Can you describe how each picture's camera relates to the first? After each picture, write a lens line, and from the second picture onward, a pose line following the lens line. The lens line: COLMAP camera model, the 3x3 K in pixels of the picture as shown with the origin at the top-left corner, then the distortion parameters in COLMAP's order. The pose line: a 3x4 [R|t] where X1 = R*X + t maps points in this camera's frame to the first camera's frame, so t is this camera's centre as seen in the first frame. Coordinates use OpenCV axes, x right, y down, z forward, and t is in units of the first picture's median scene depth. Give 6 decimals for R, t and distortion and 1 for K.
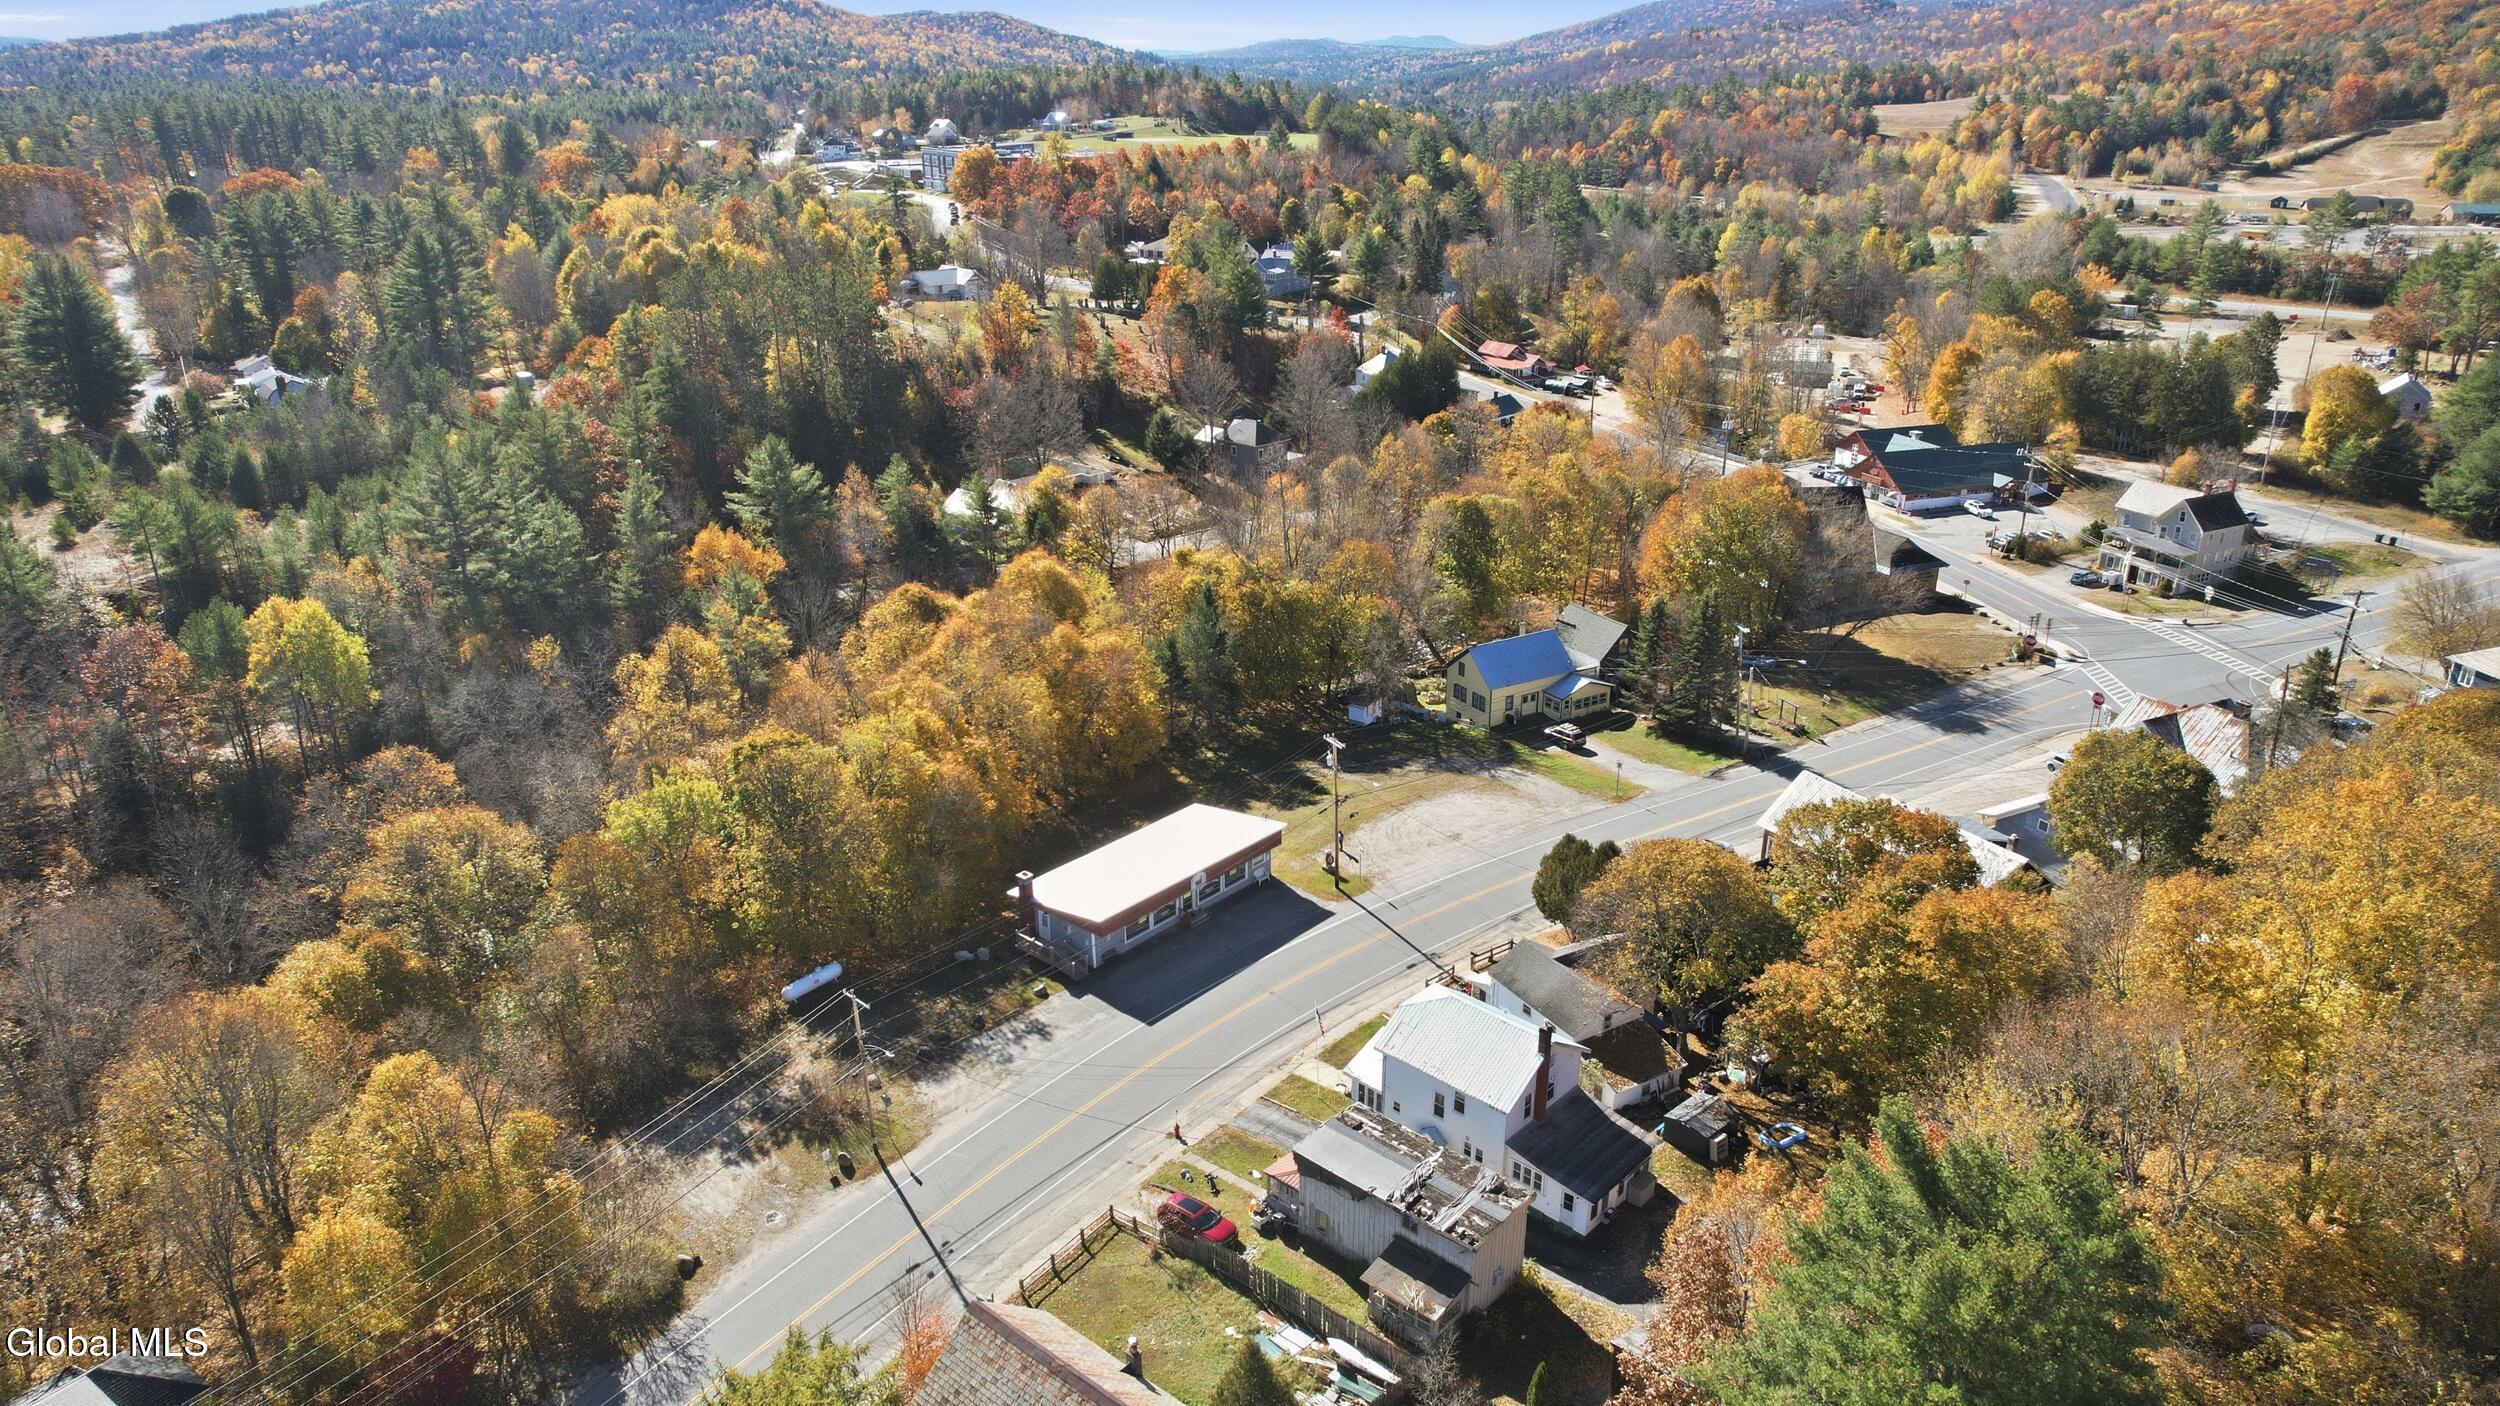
lens RADIAL K [[1607.5, 0, 1251.4], [0, 1607.5, 716.1], [0, 0, 1]] dist [-0.073979, 0.072696]
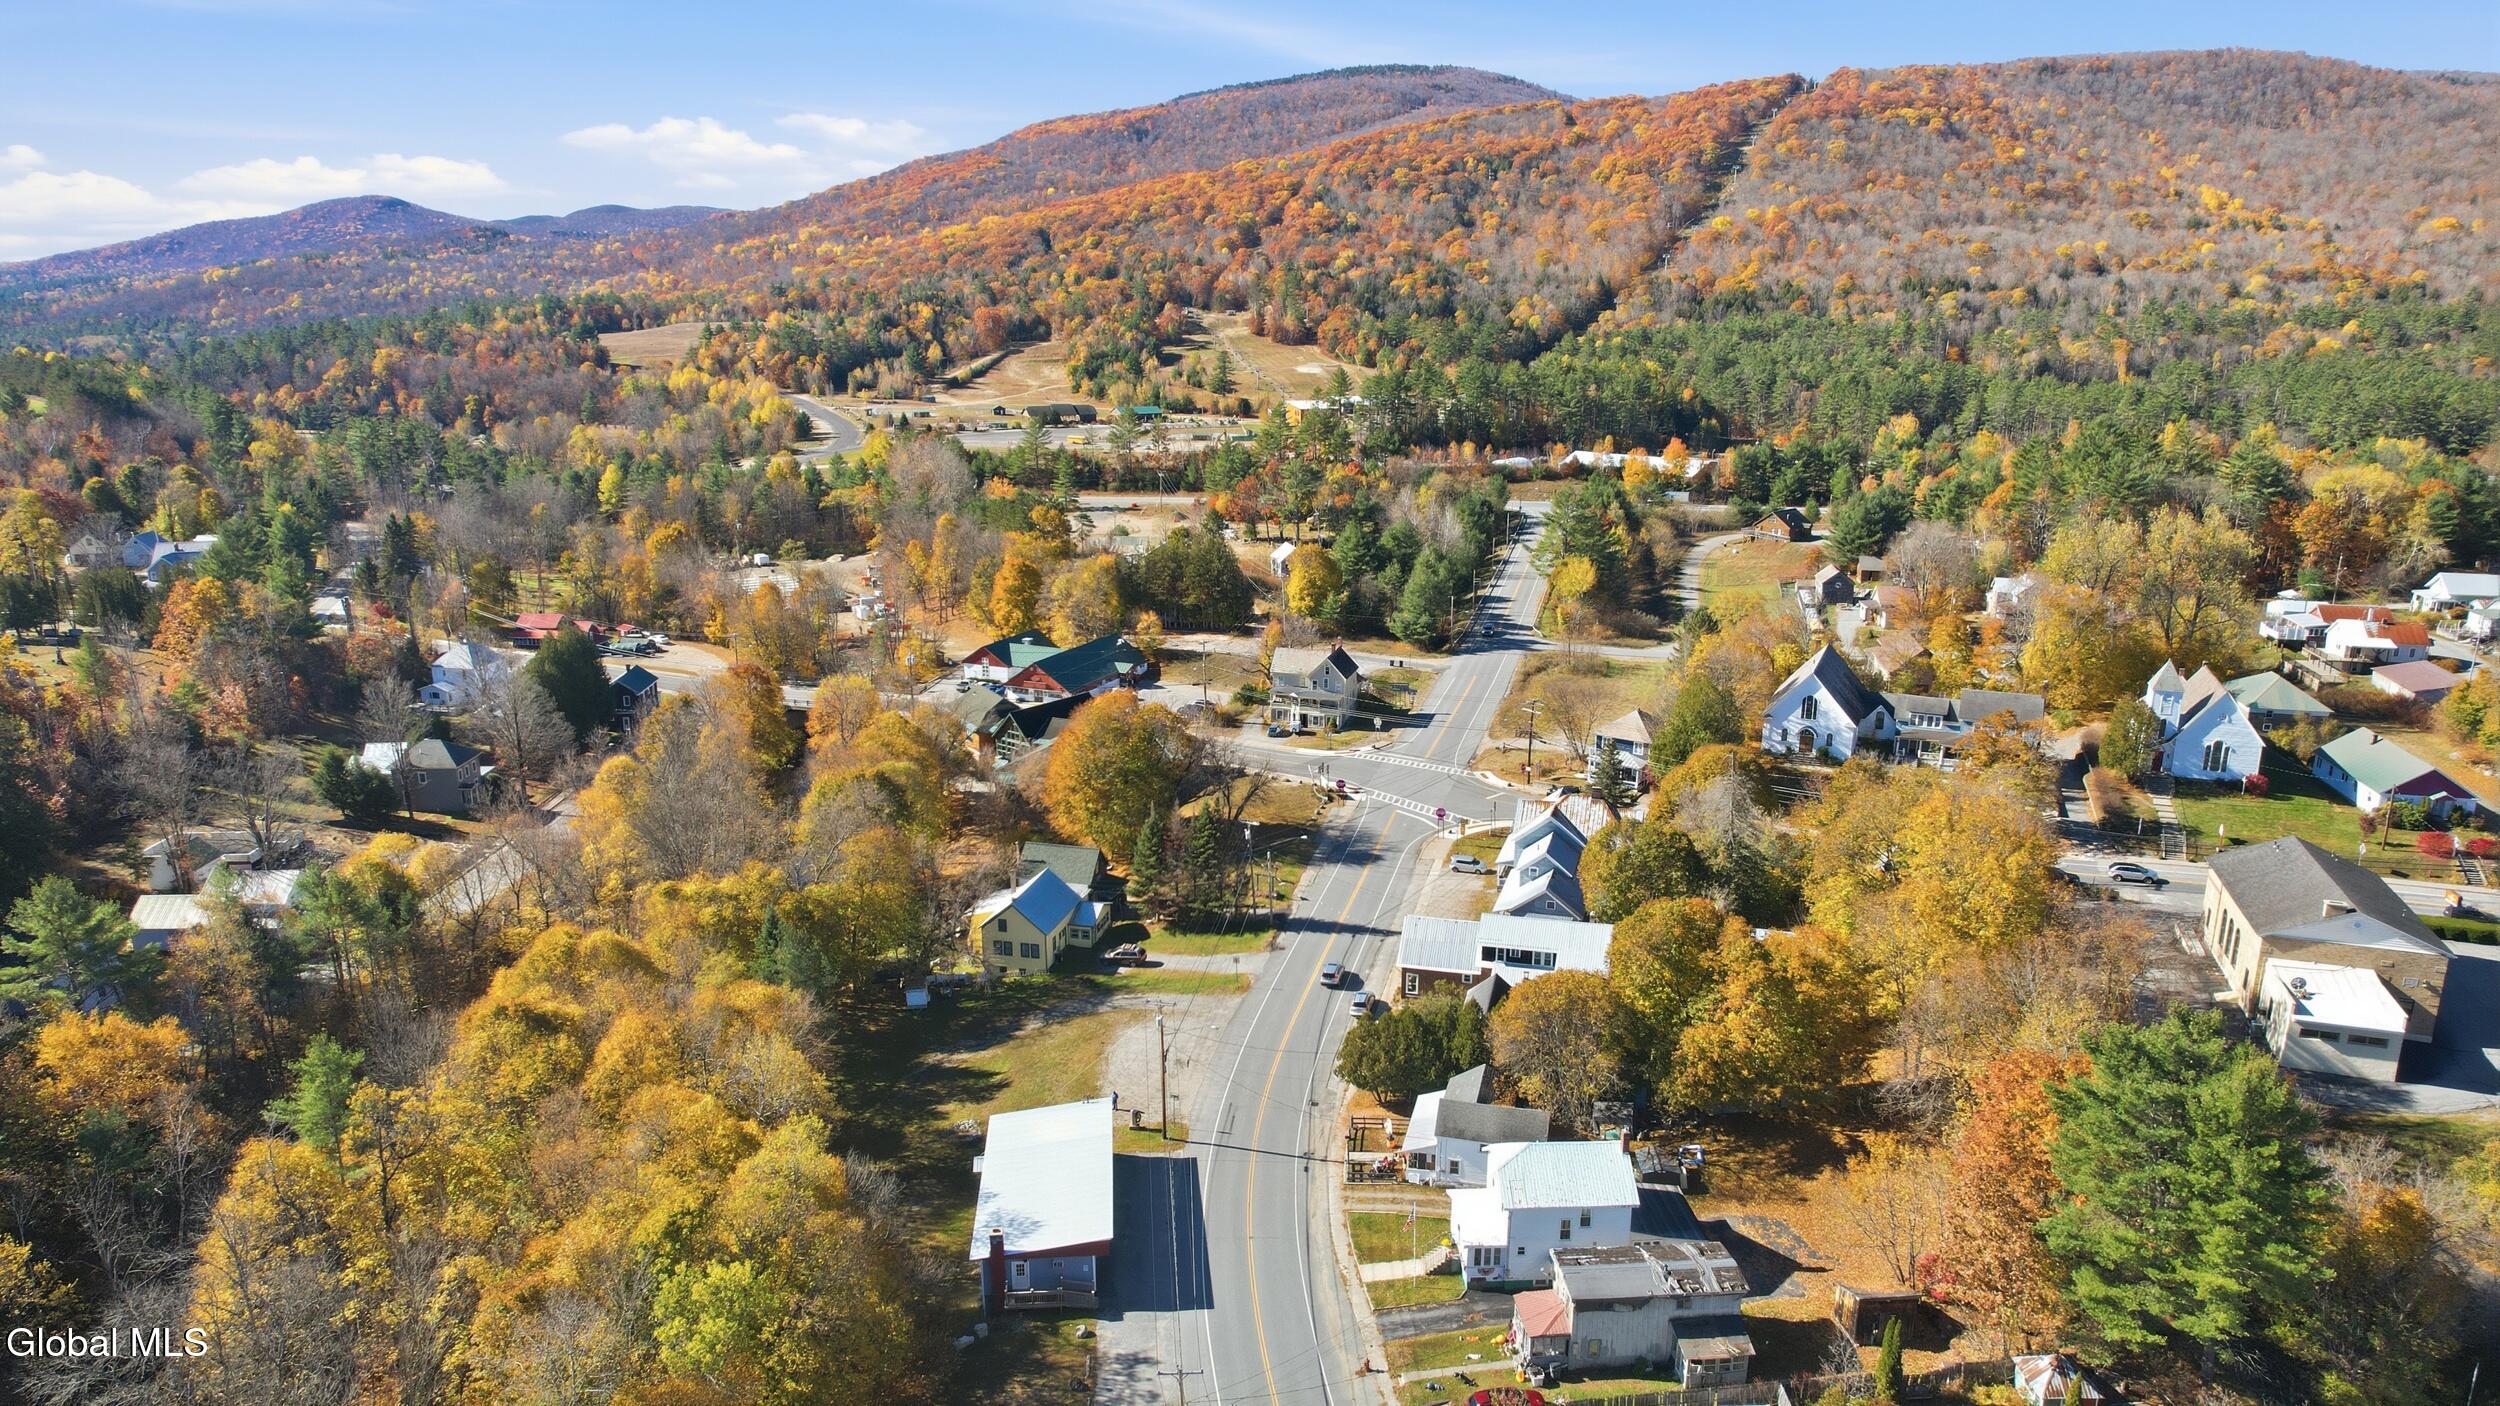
lens RADIAL K [[1618.1, 0, 1250.0], [0, 1618.1, 703.0], [0, 0, 1]] dist [-0.053662, -0.000511]
pose [[0.689857, -0.171986, 0.703219, -0.224744], [0.264568, 0.964074, -0.023758, -0.048093], [-0.673870, 0.202439, 0.710576, 0.054690]]
